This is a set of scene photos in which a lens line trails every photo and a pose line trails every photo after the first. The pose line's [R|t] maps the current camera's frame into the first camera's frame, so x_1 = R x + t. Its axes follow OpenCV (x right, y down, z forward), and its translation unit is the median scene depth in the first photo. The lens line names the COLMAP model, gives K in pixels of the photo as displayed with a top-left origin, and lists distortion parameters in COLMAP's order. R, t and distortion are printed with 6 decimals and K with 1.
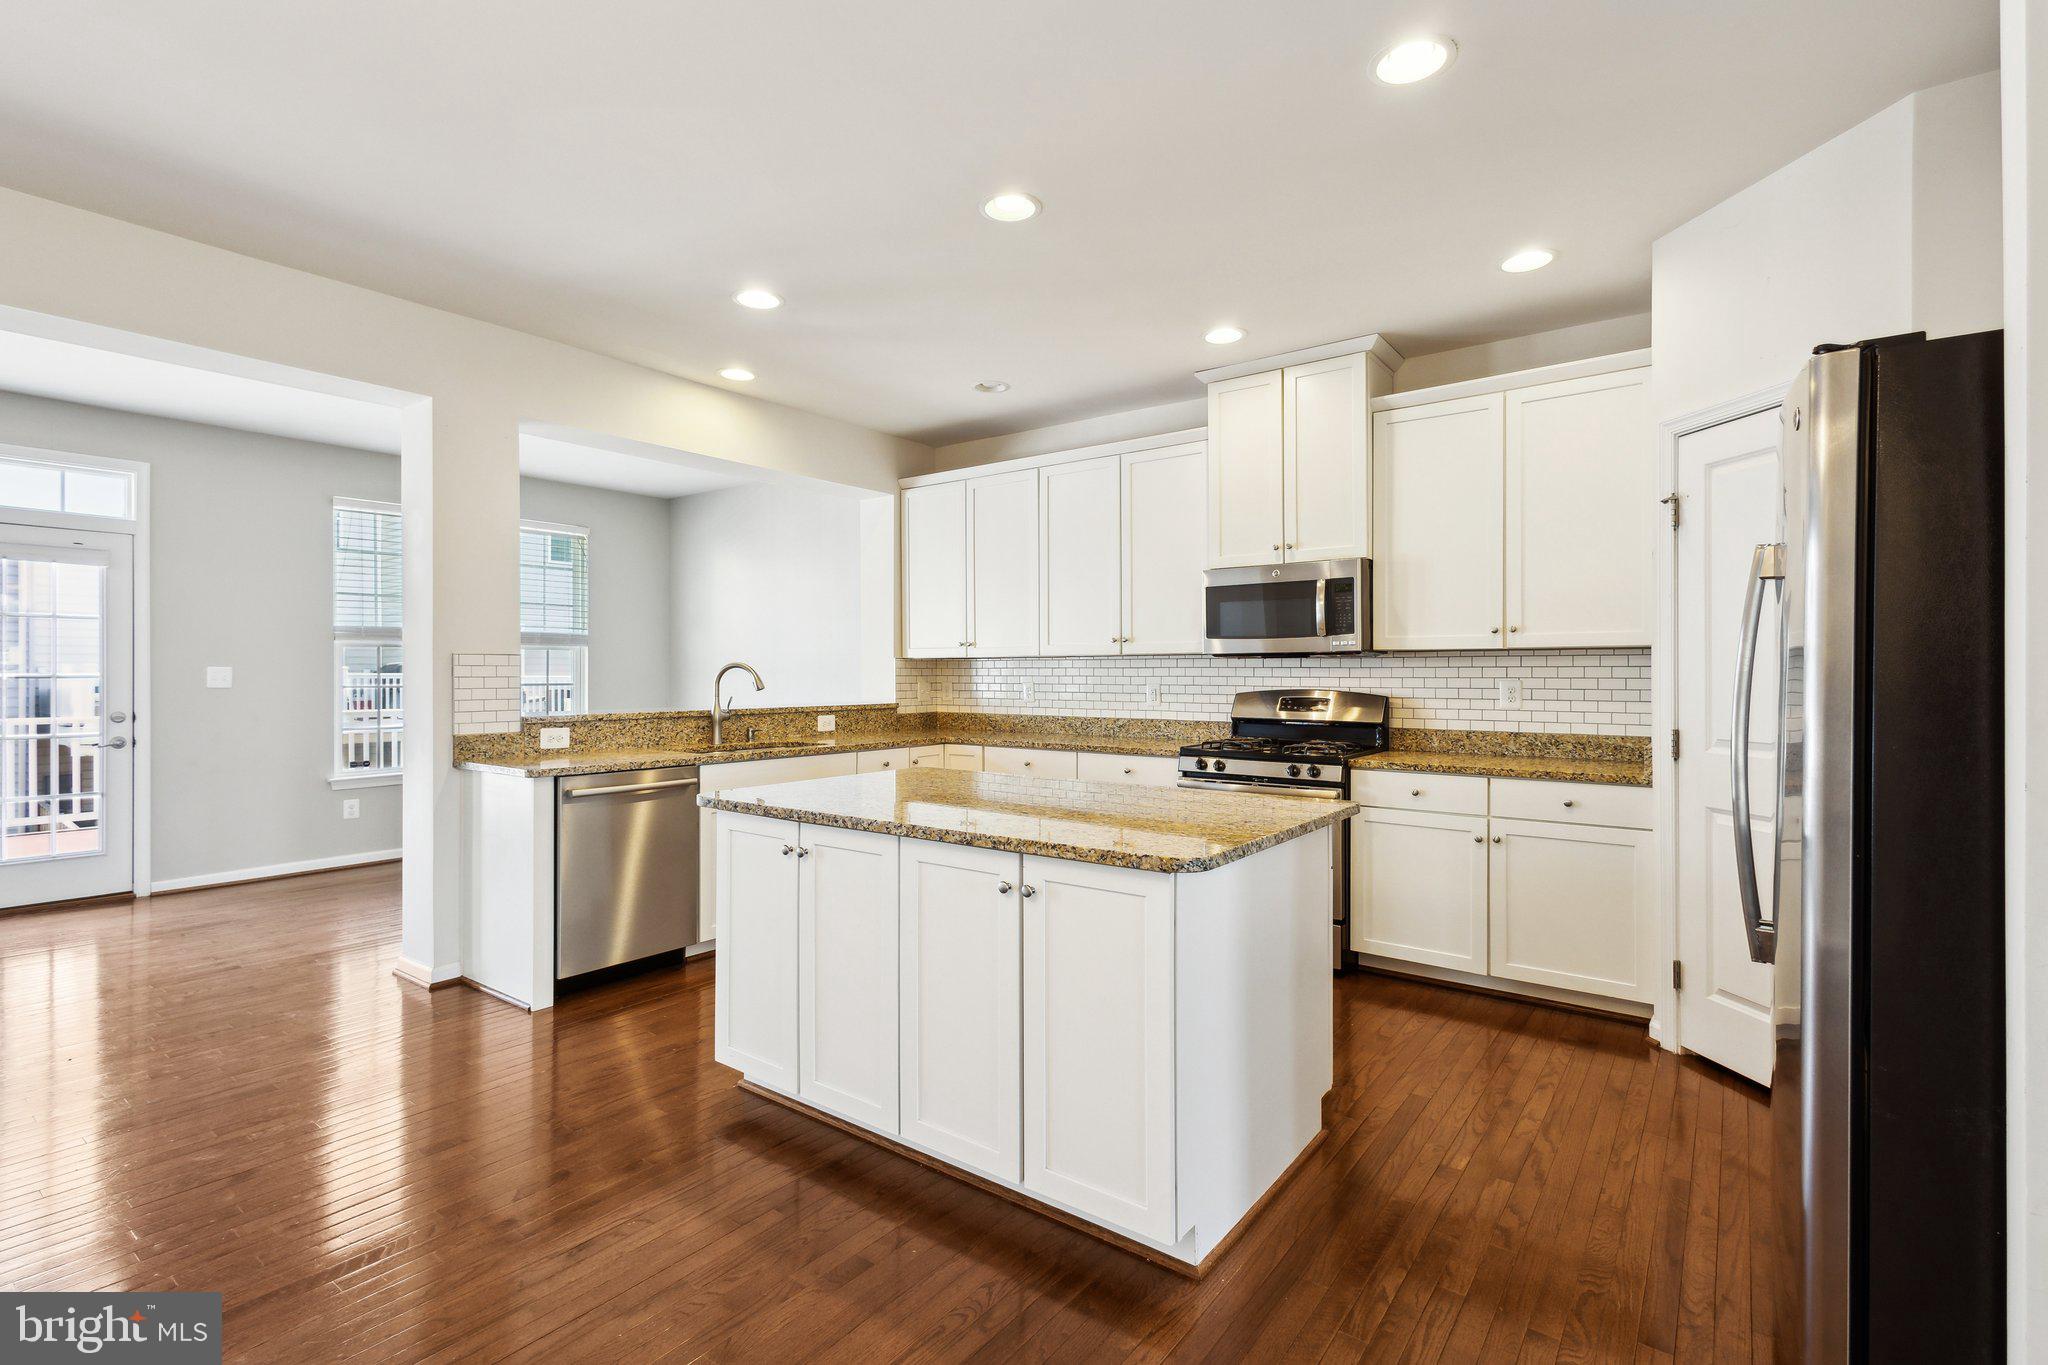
lens RADIAL K [[949.8, 0, 1012.2], [0, 949.8, 677.5], [0, 0, 1]] dist [0.009274, -0.001760]
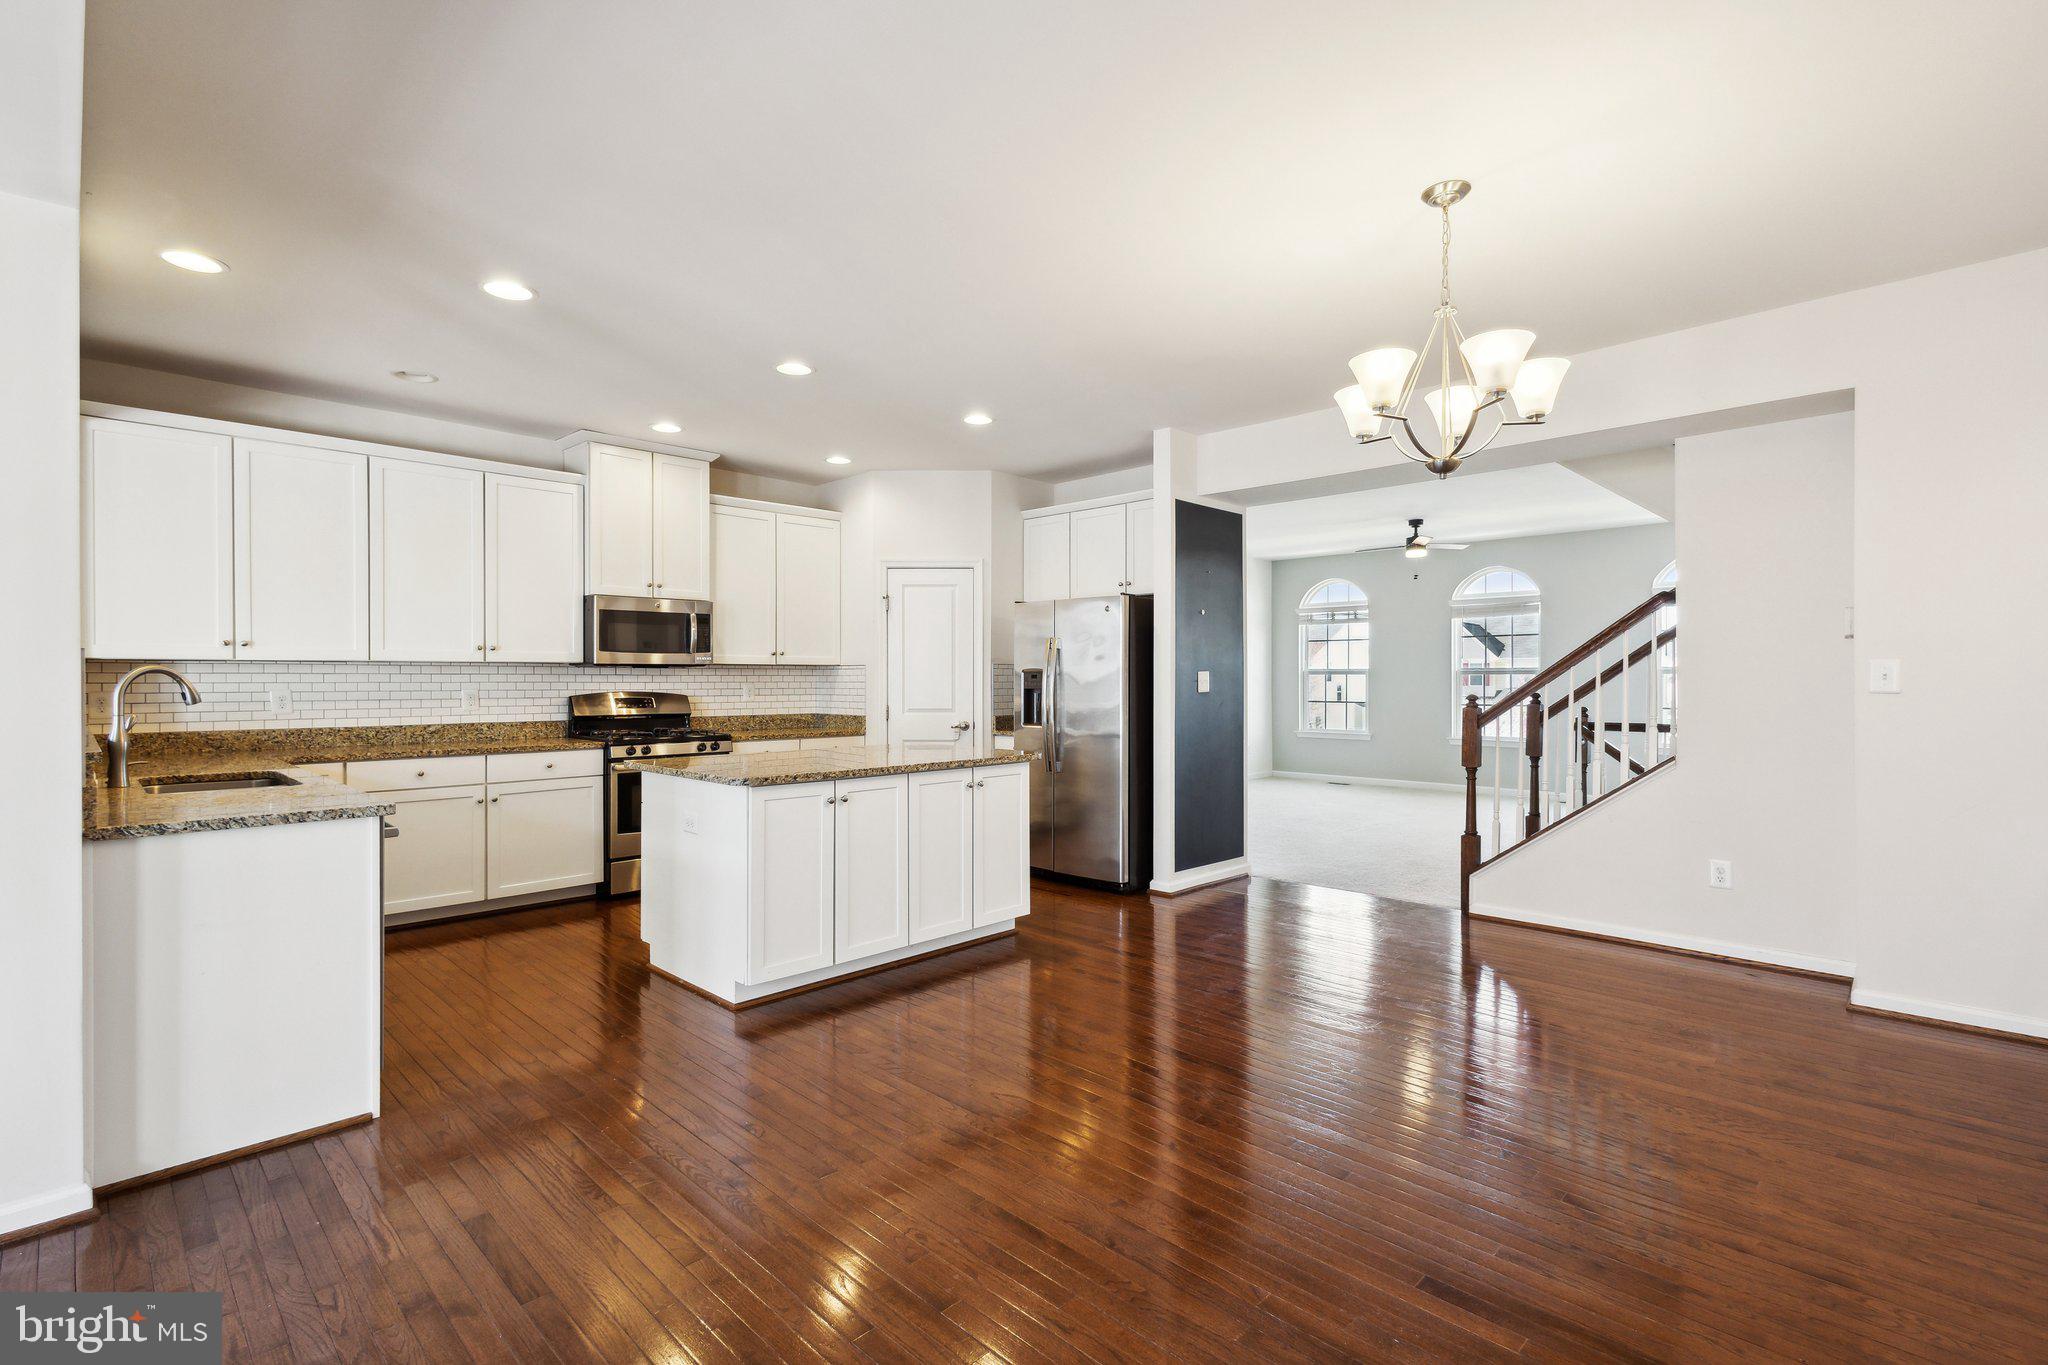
lens RADIAL K [[949.8, 0, 1030.8], [0, 949.8, 679.2], [0, 0, 1]] dist [0.009274, -0.001760]
pose [[0.126300, -0.001288, 0.991991, -0.977833], [0.004463, 0.999990, 0.000730, -0.003370], [-0.991982, 0.004335, 0.126305, 0.301765]]
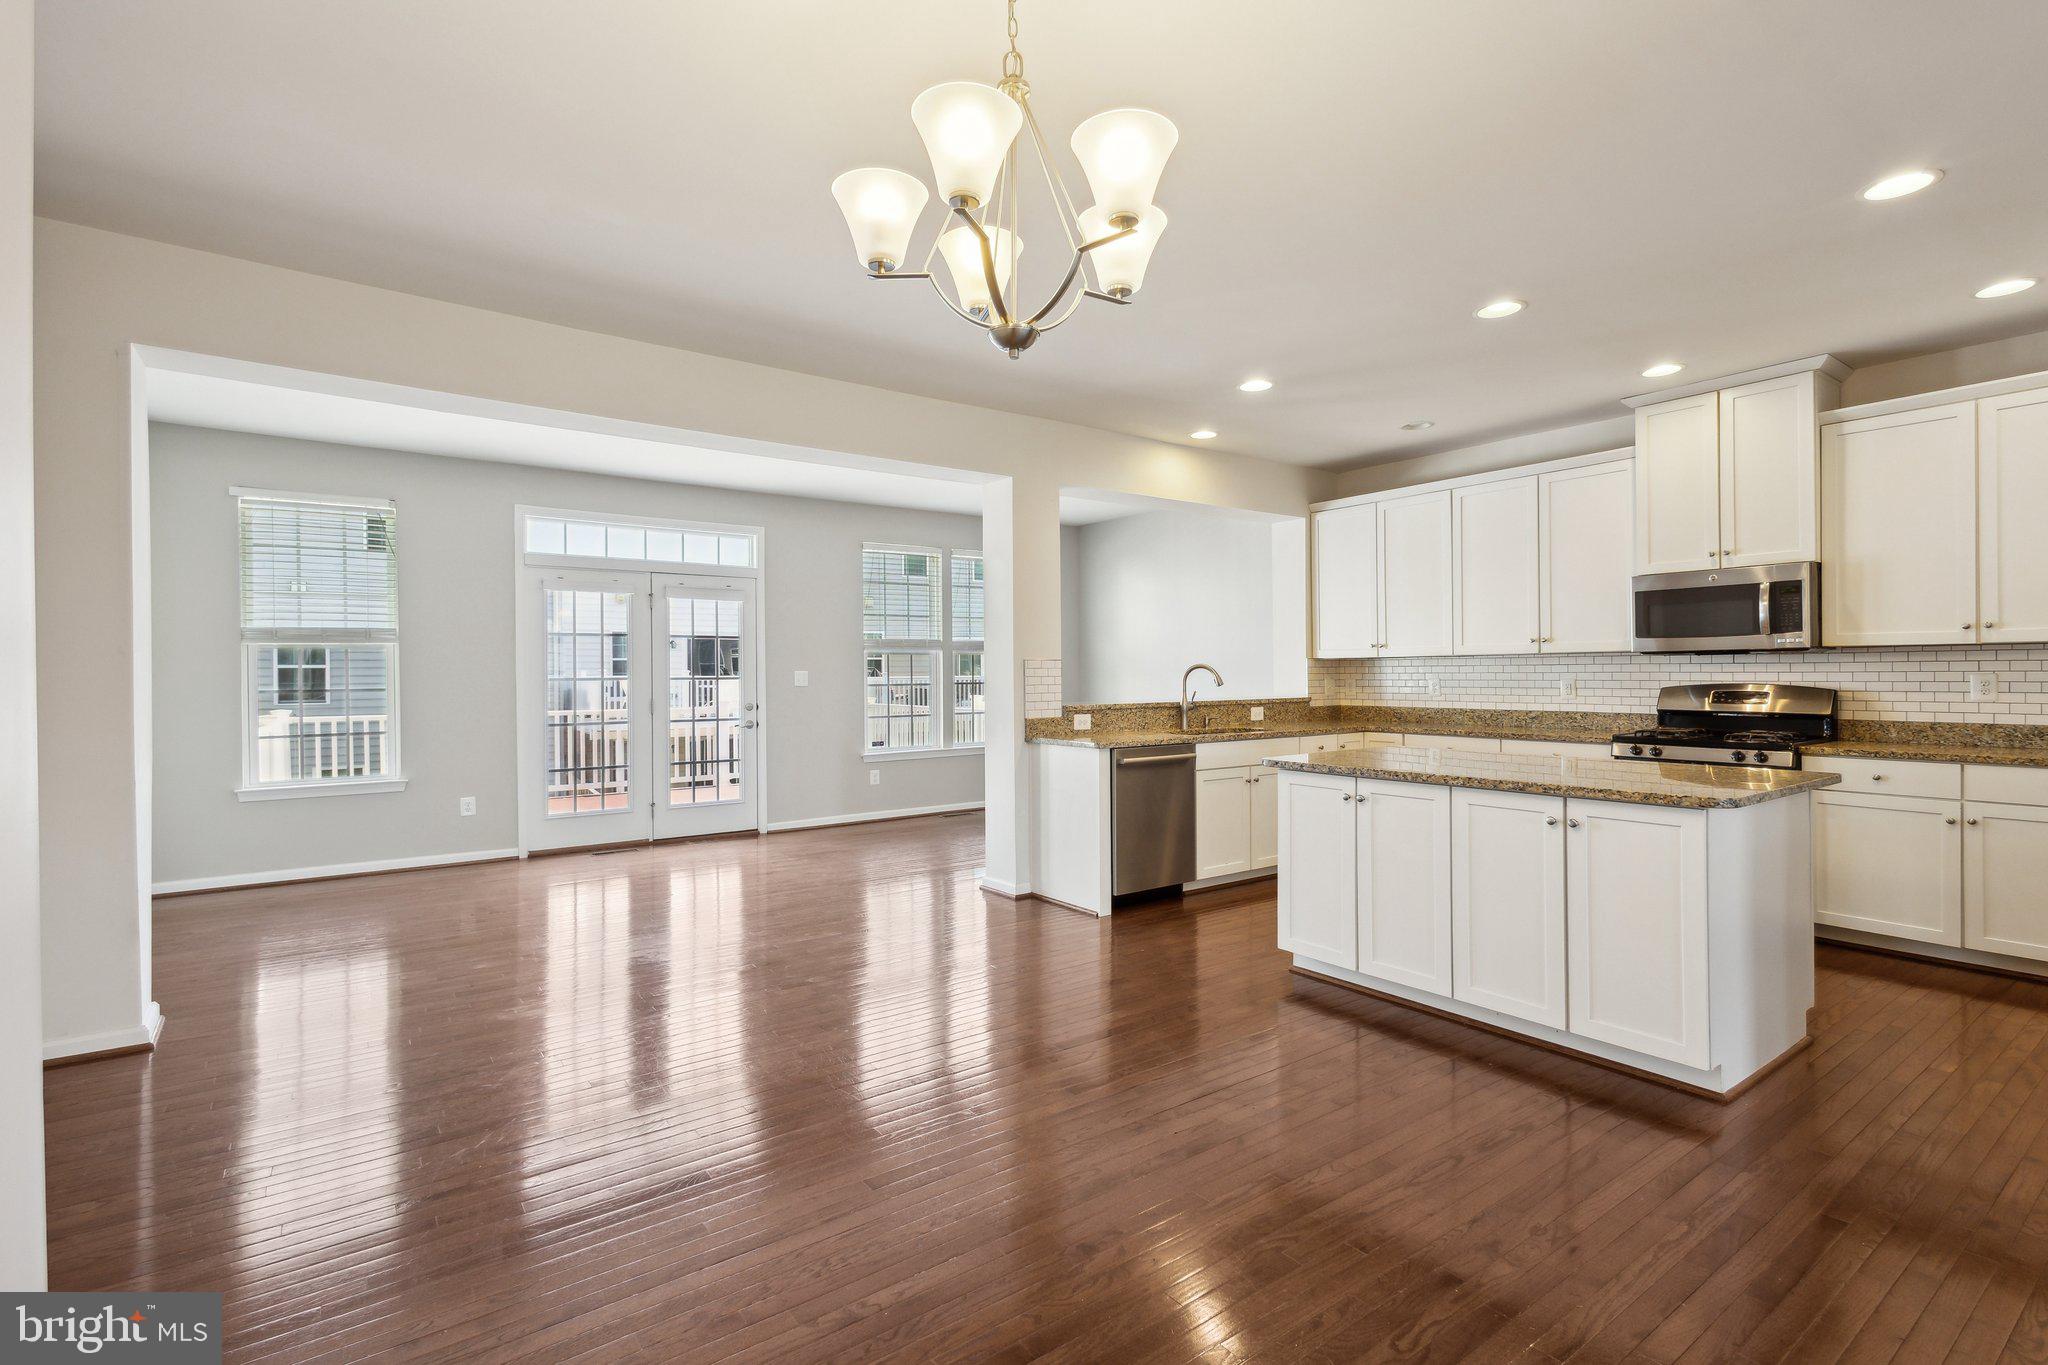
lens RADIAL K [[949.8, 0, 1009.0], [0, 949.8, 678.2], [0, 0, 1]] dist [0.009274, -0.001760]
pose [[0.956669, -0.005612, -0.291123, -0.180330], [0.006171, 0.999980, 0.001002, 0.000243], [0.291111, -0.002755, 0.956685, -0.293265]]
